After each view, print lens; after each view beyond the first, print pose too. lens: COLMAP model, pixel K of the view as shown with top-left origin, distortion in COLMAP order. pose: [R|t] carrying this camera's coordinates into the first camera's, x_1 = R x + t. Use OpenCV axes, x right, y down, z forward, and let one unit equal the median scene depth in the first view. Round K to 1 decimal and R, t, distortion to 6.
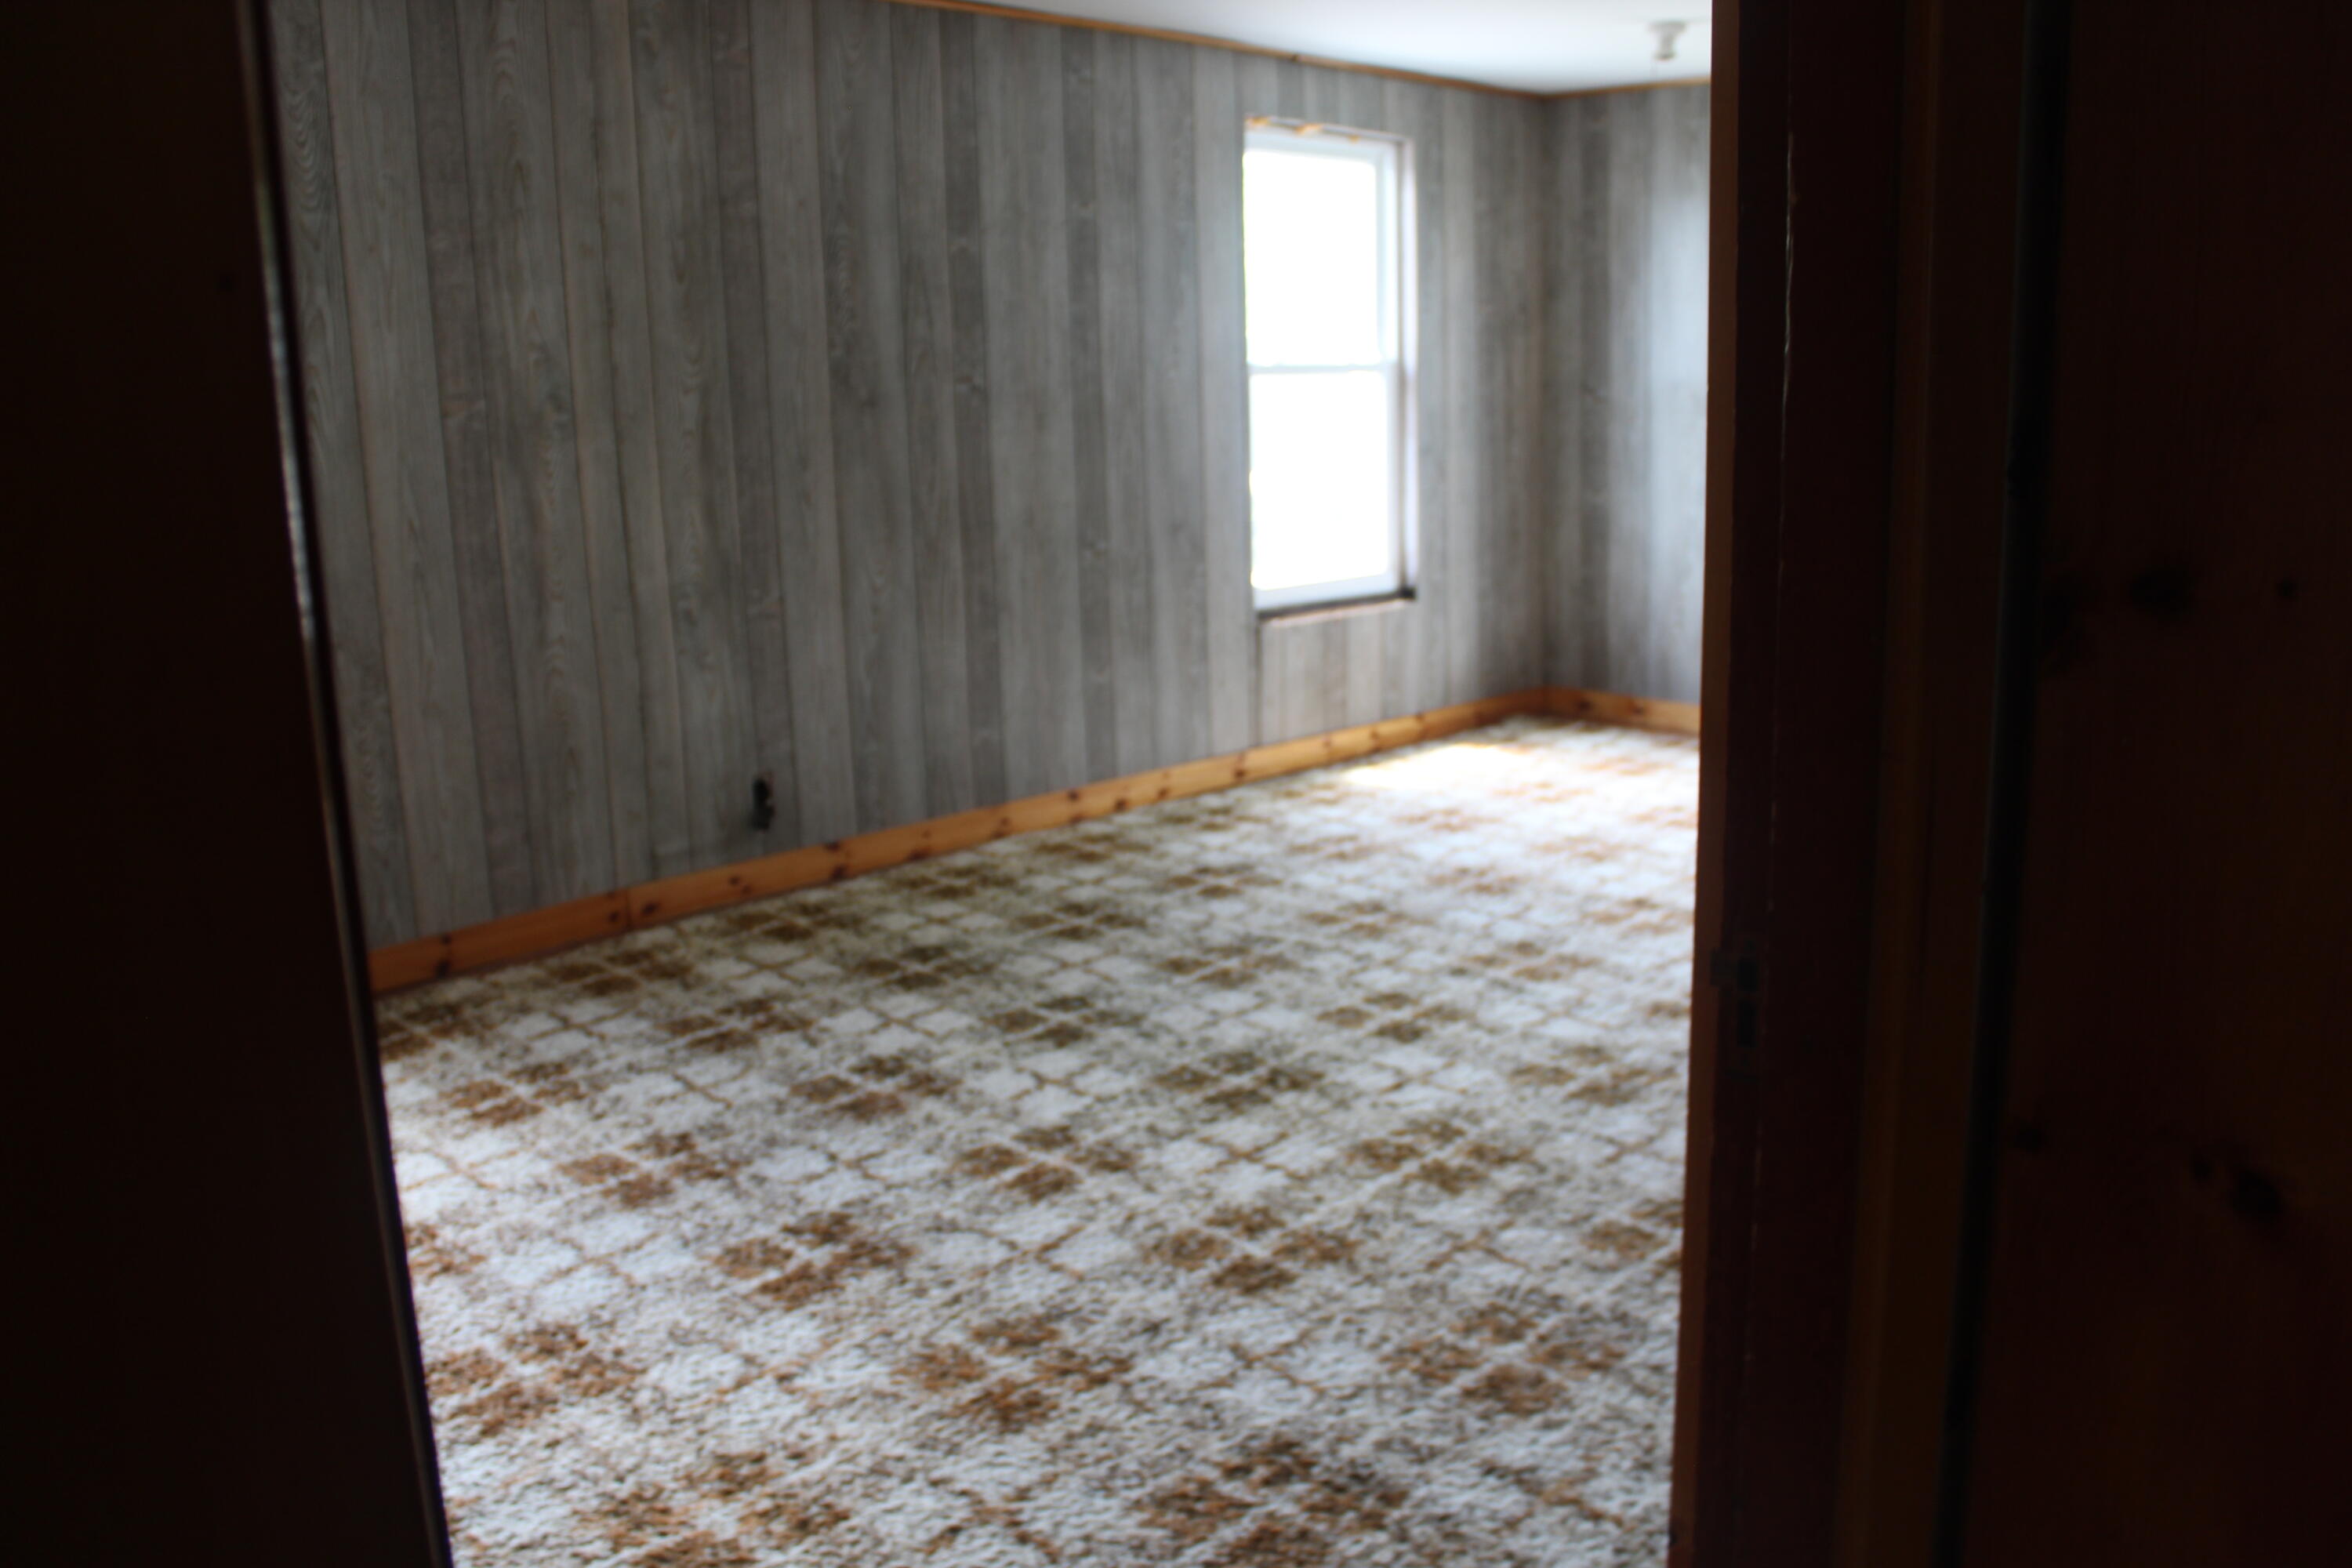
lens RADIAL K [[2000.5, 0, 1176.0], [0, 2000.5, 784.0], [0, 0, 1]] dist [-0.176727, 0.145687]
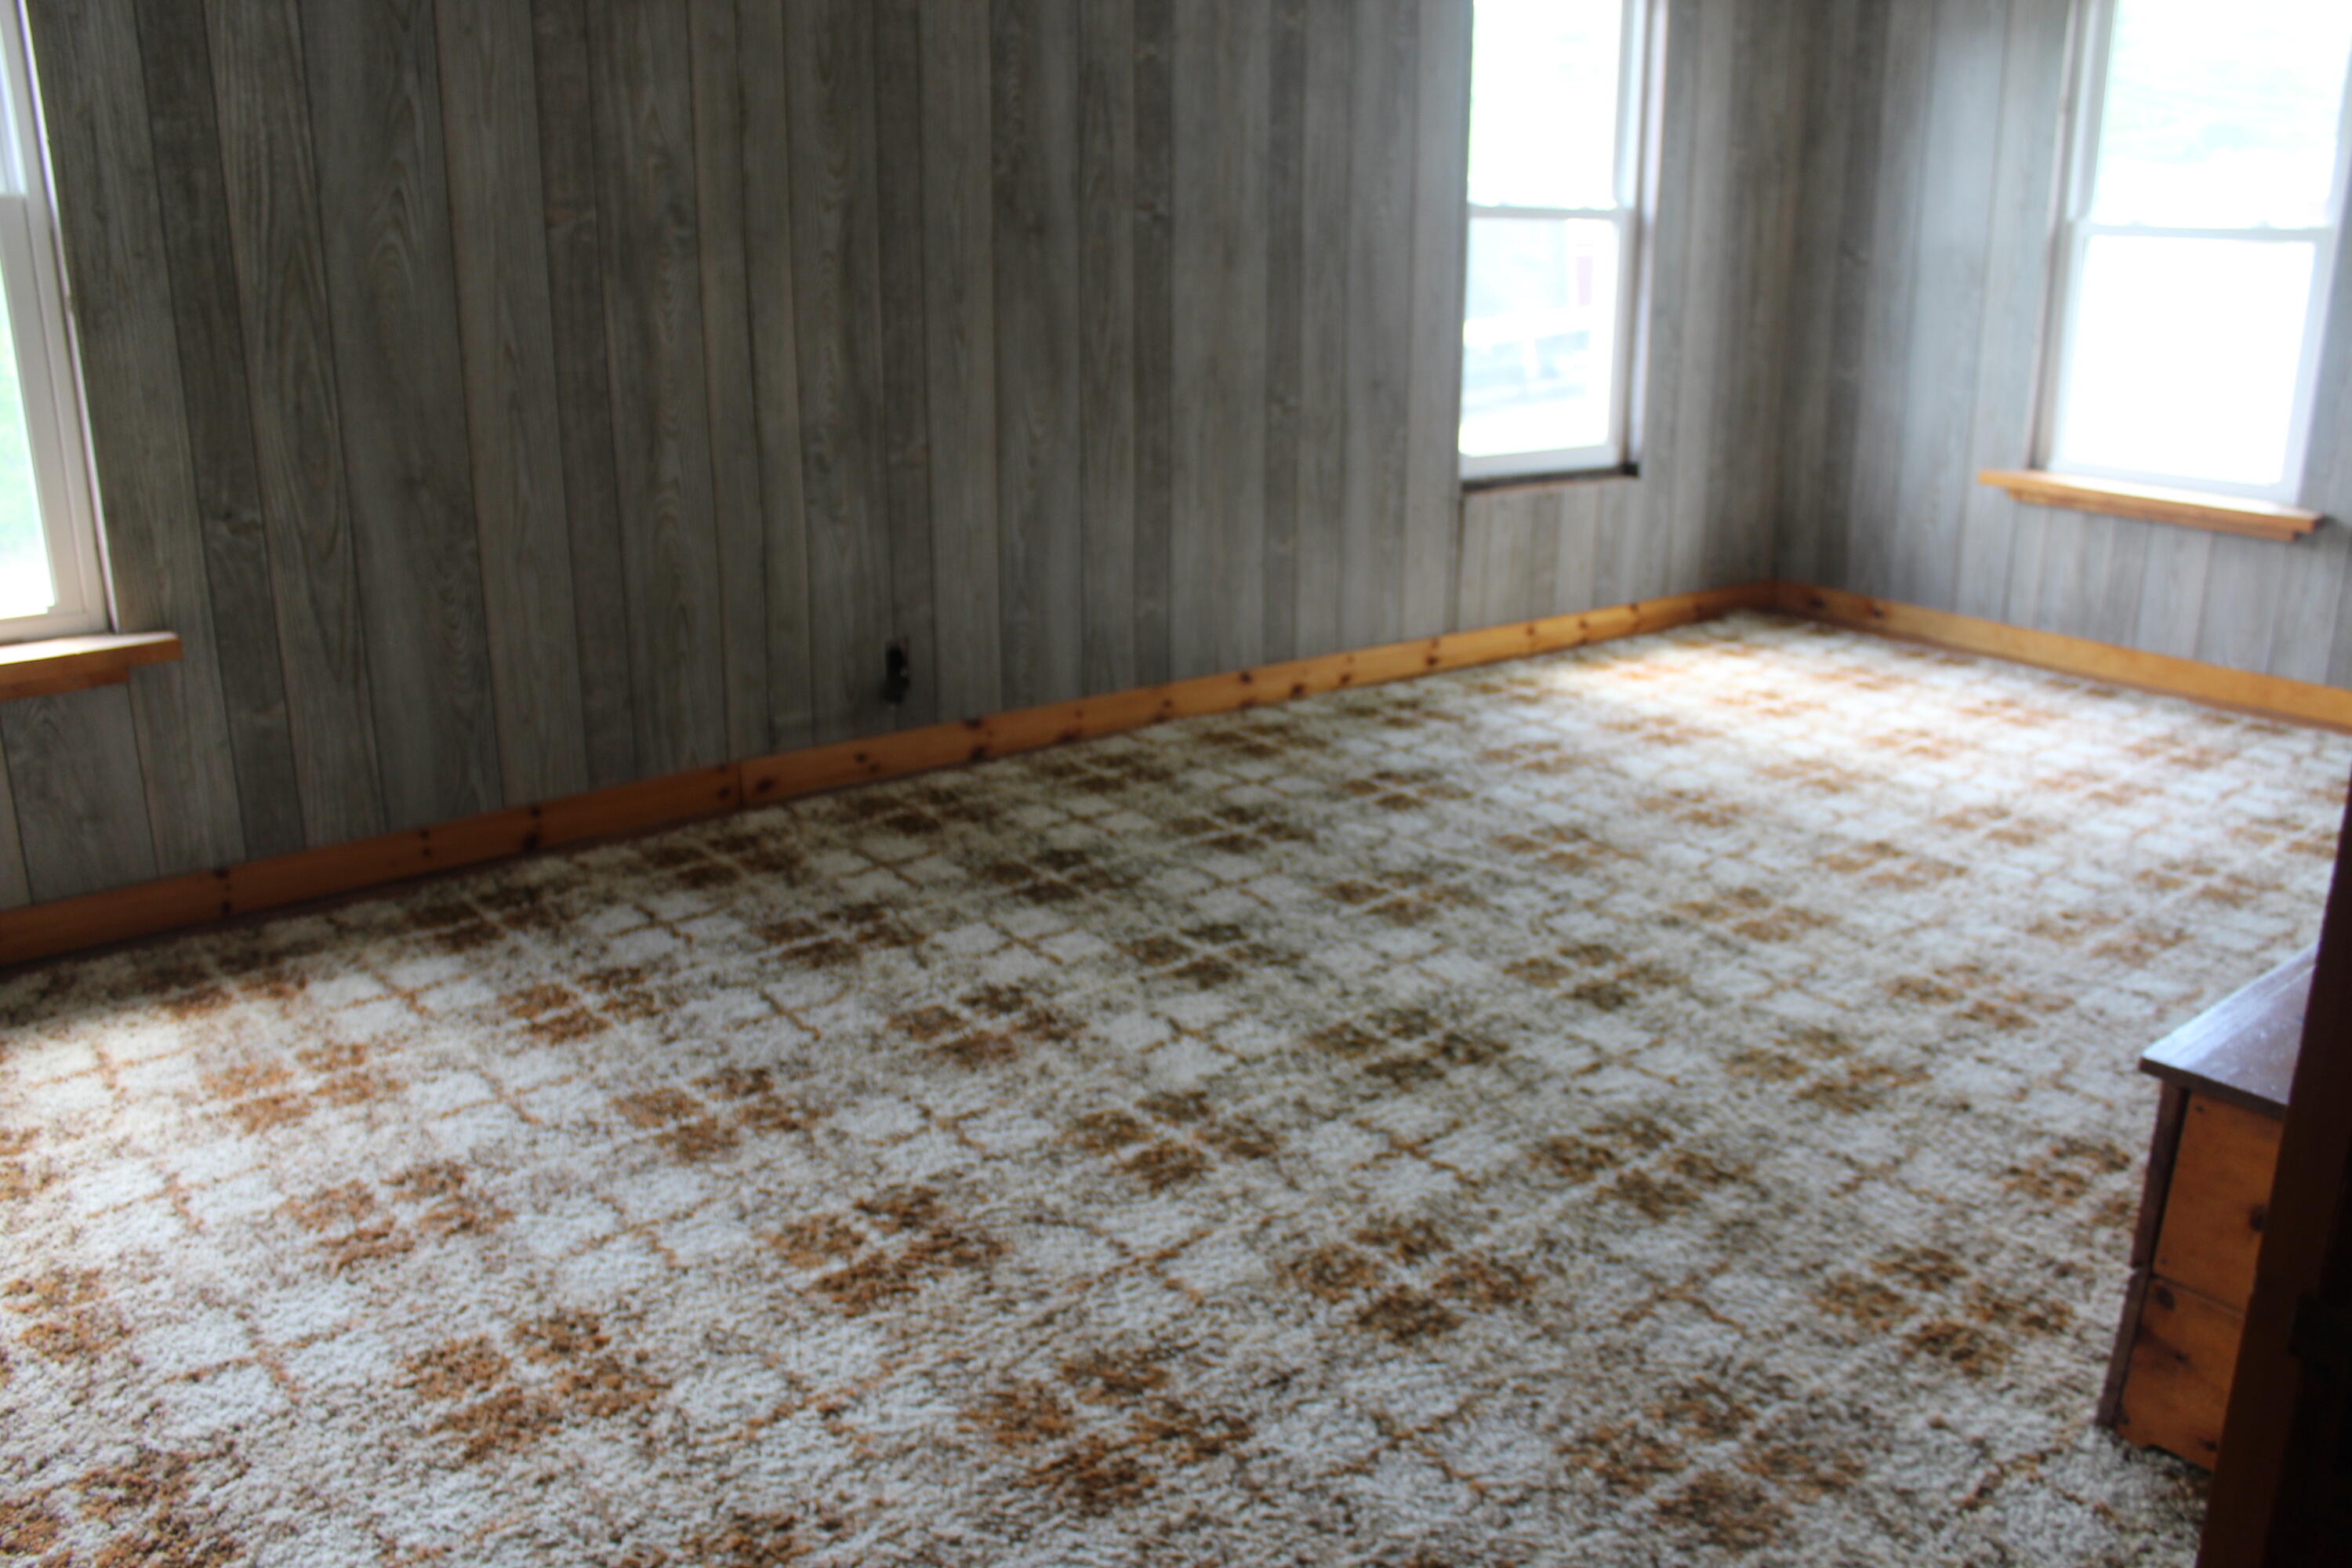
lens RADIAL K [[2000.5, 0, 1176.0], [0, 2000.5, 784.0], [0, 0, 1]] dist [-0.176727, 0.145687]
pose [[0.994081, 0.060599, -0.090165, 0.002800], [-0.053508, 0.995431, 0.079085, -0.025221], [0.094546, -0.073792, 0.992782, 0.153582]]
